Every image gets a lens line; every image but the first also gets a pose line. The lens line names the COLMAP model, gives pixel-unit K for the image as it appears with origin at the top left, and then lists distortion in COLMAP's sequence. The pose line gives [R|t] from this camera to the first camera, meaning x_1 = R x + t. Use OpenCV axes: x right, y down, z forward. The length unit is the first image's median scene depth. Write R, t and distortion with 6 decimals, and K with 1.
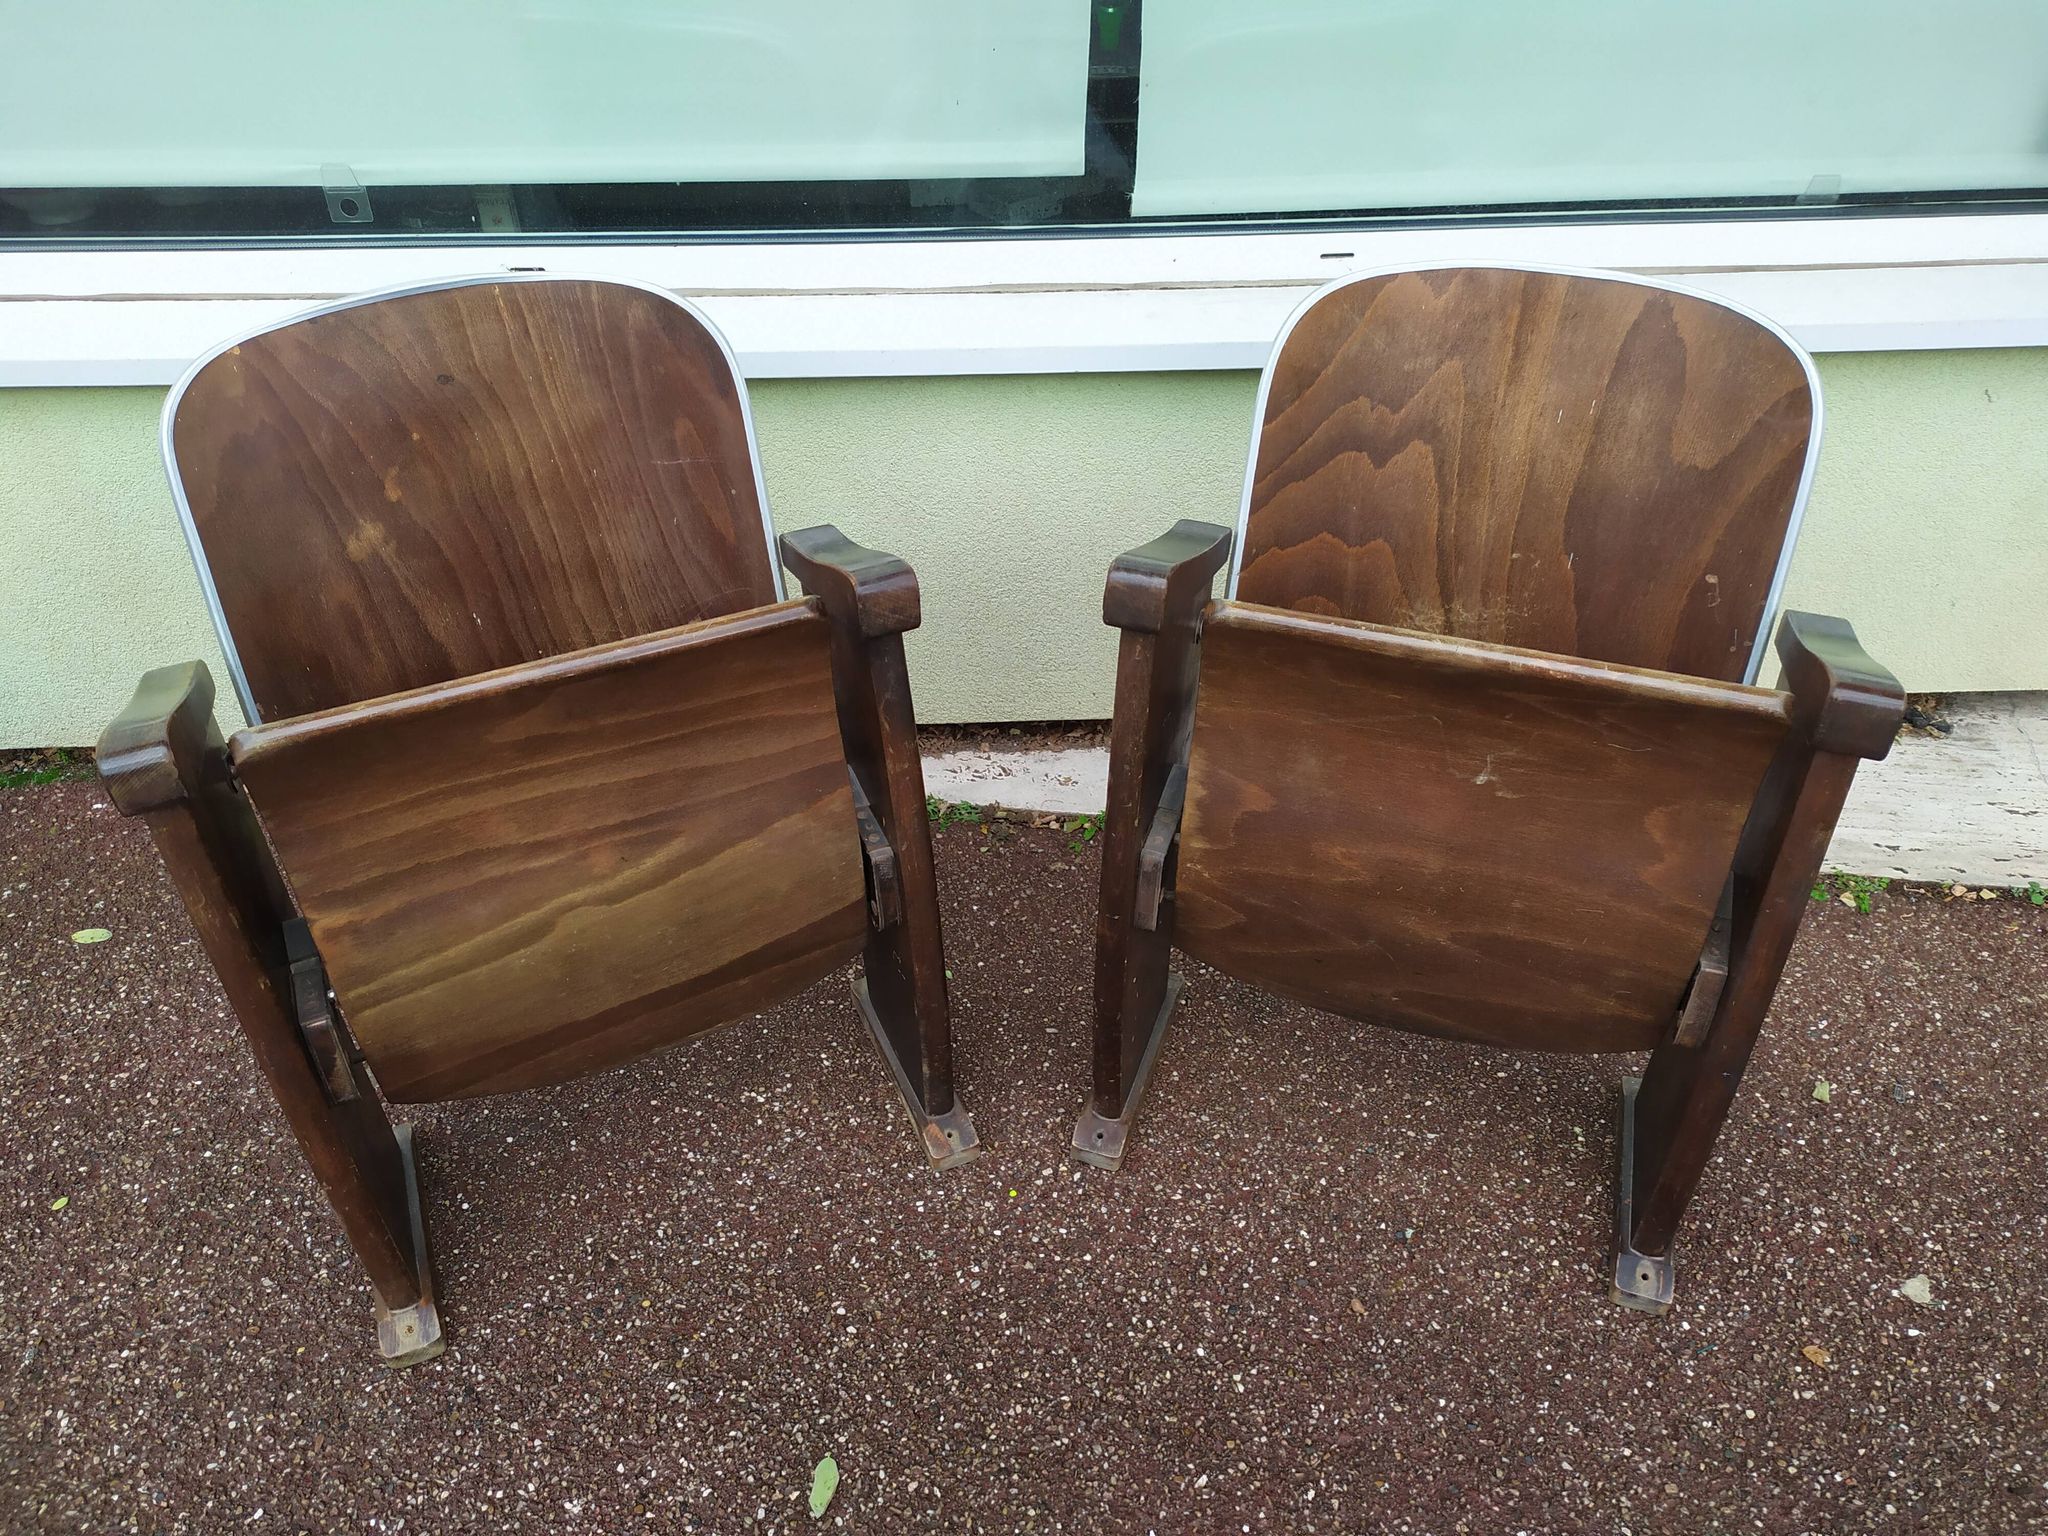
lens RADIAL K [[1545.5, 0, 1032.3], [0, 1545.5, 779.2], [0, 0, 1]] dist [0.061546, -0.062273]
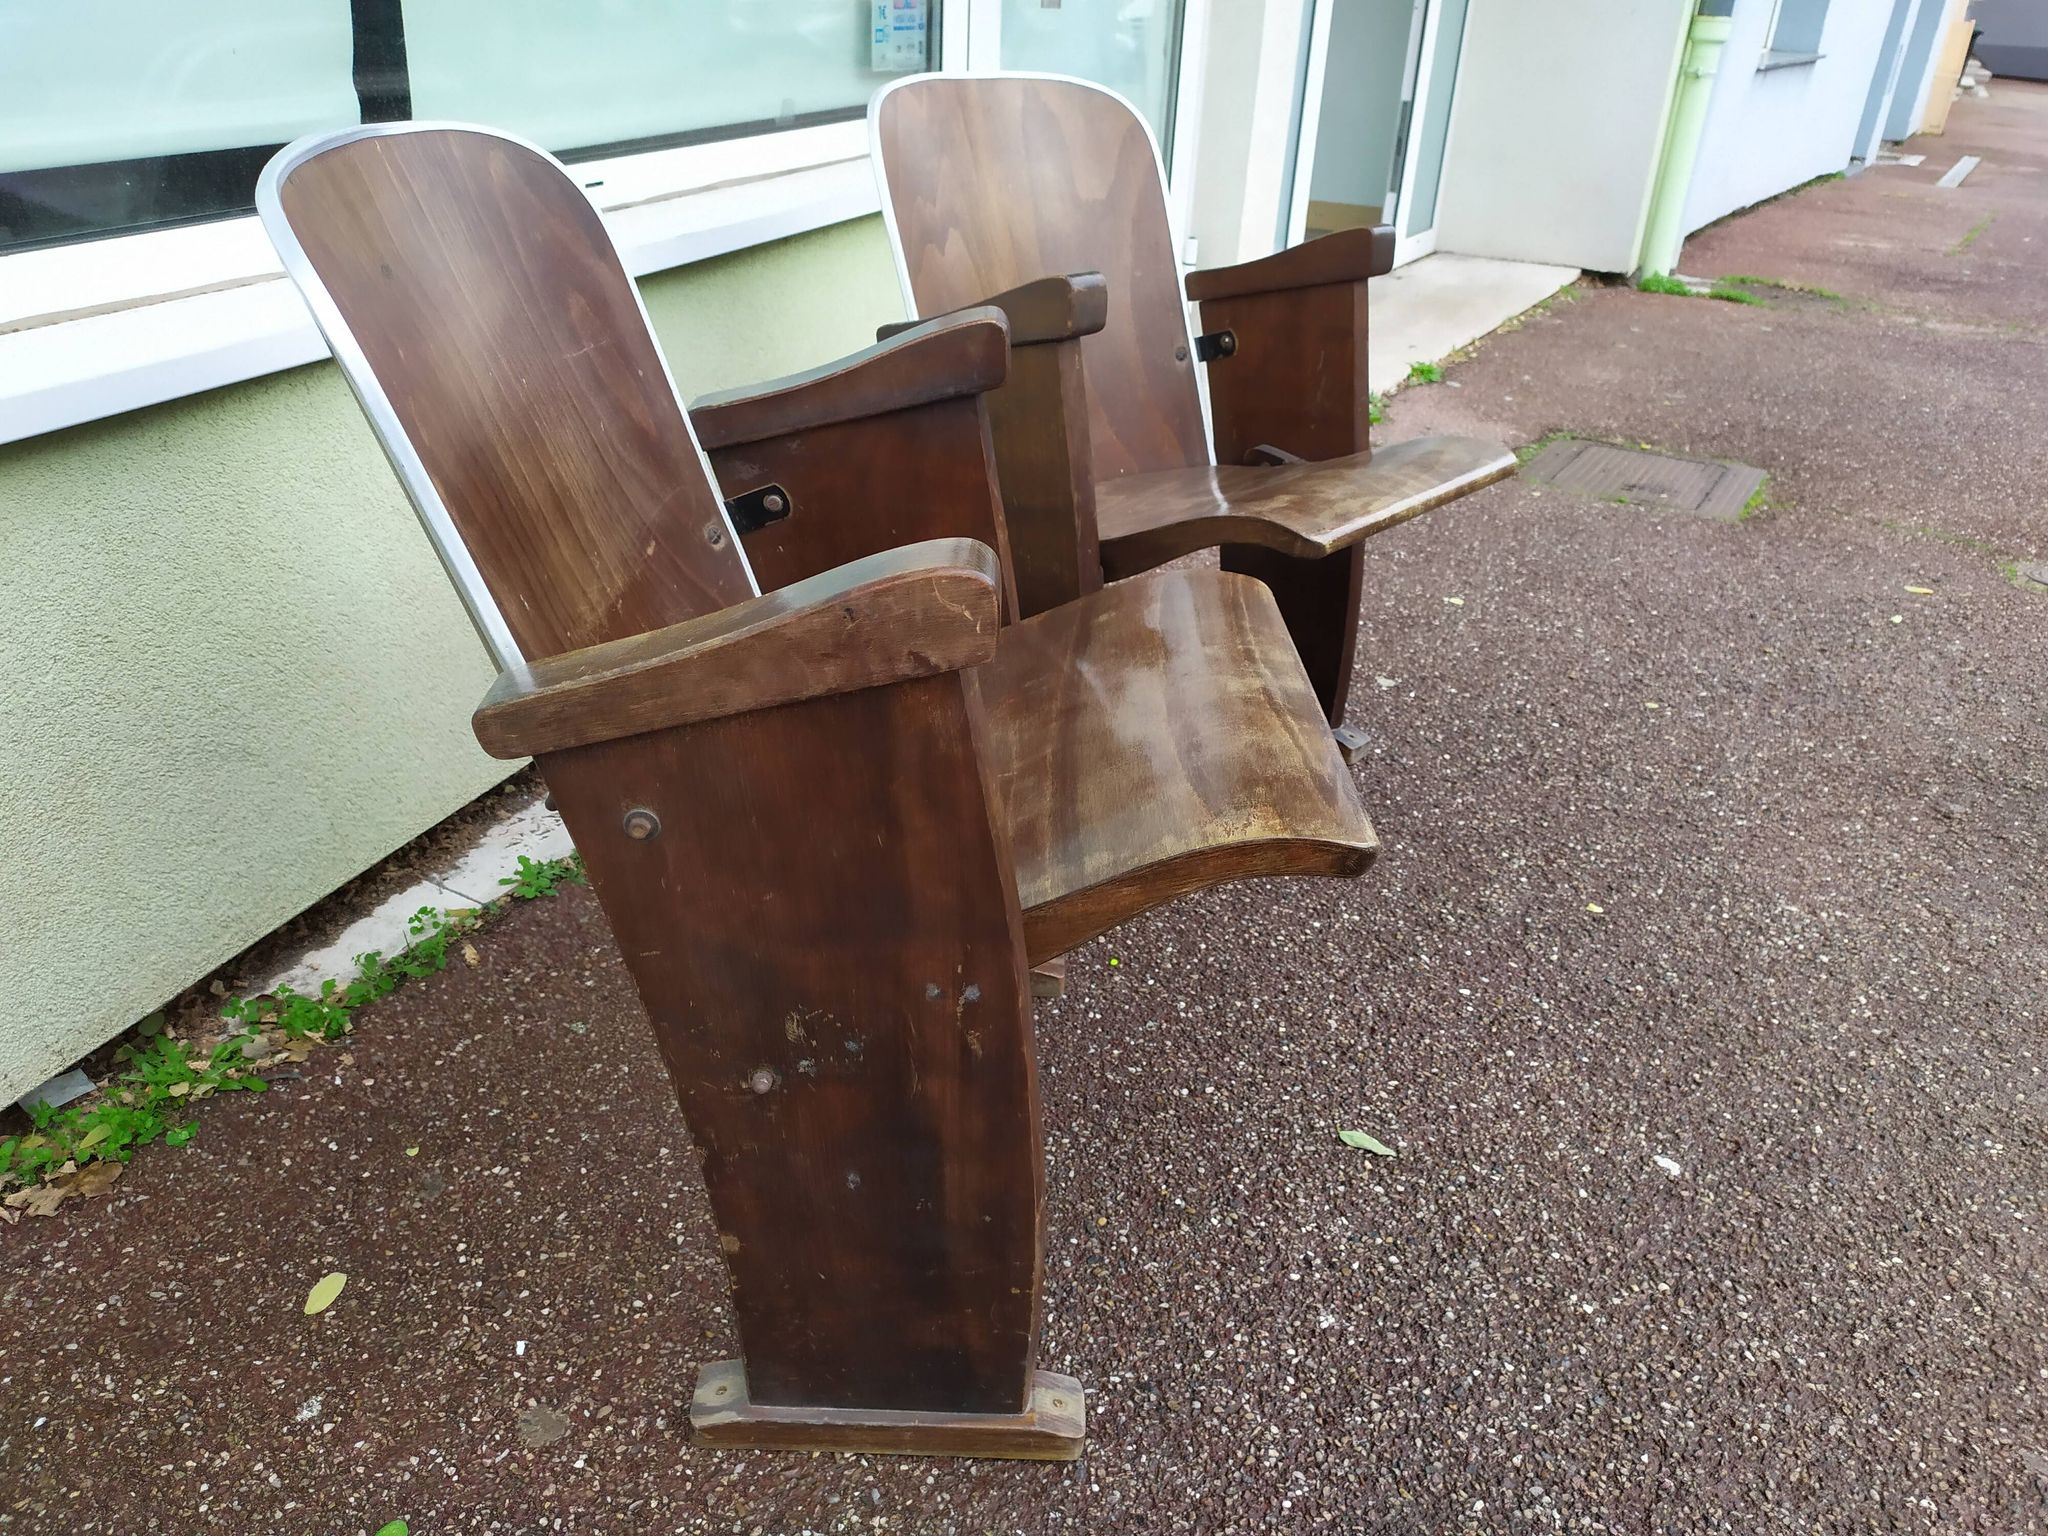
lens RADIAL K [[1545.5, 0, 1037.7], [0, 1545.5, 770.6], [0, 0, 1]] dist [0.061546, -0.062273]
pose [[0.388484, -0.408973, 0.825725, -0.863884], [0.537351, 0.828513, 0.157544, -0.025290], [-0.748555, 0.382501, 0.541626, 0.461677]]
